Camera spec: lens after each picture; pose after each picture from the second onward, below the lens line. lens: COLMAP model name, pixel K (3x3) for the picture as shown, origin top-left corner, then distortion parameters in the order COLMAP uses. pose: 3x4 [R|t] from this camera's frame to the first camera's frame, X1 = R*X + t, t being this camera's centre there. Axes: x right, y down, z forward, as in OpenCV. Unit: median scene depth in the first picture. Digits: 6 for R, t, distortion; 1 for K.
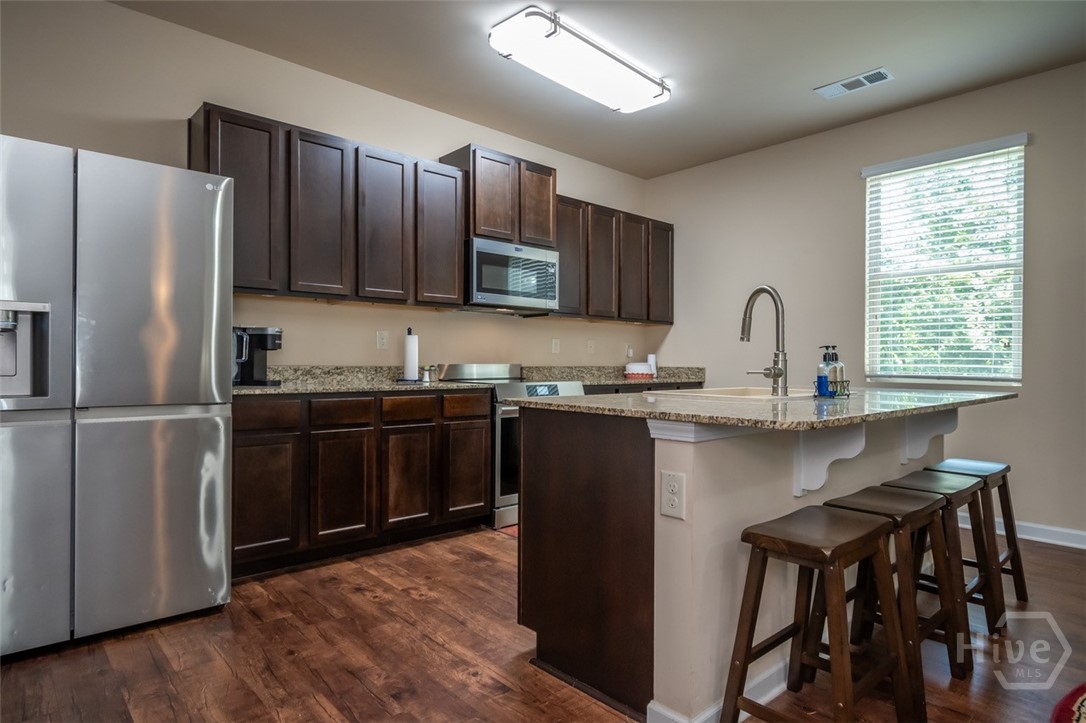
lens RADIAL K [[614.9, 0, 543.0], [0, 614.9, 361.5], [0, 0, 1]] dist [-0.000973, -0.000041]
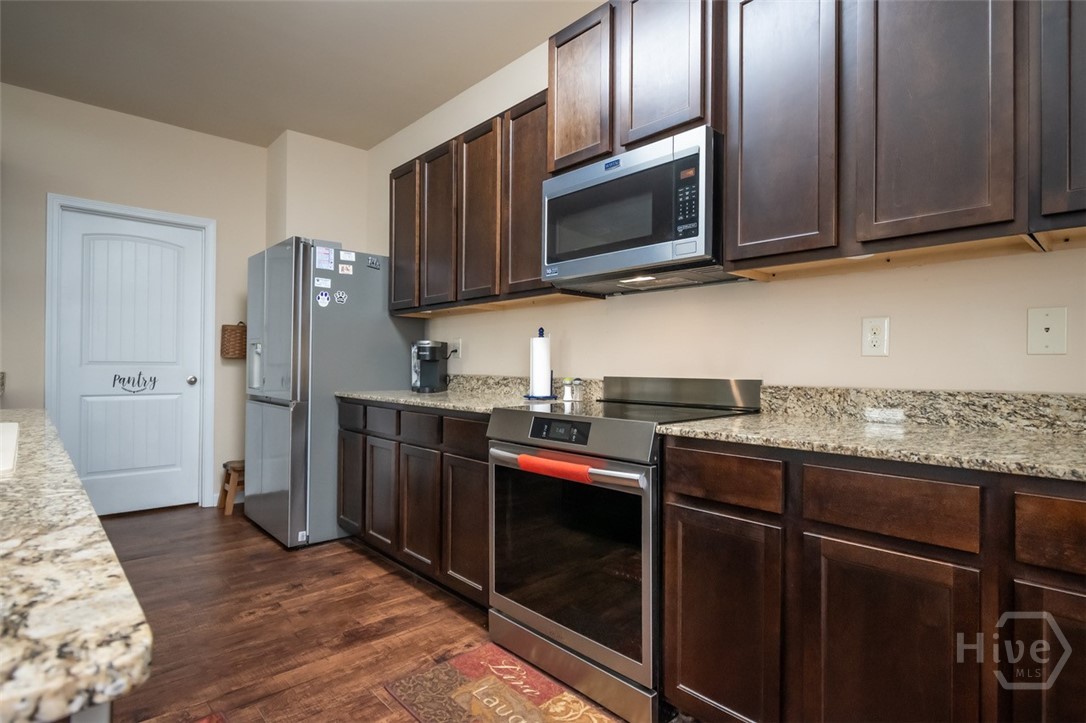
lens RADIAL K [[554.4, 0, 543.0], [0, 554.4, 361.5], [0, 0, 1]] dist [-0.001721, -0.000314]
pose [[0.014646, -0.012063, -0.999820, 0.555804], [-0.006028, 0.999908, -0.012152, -0.005834], [0.999875, 0.006204, 0.014571, 1.173851]]
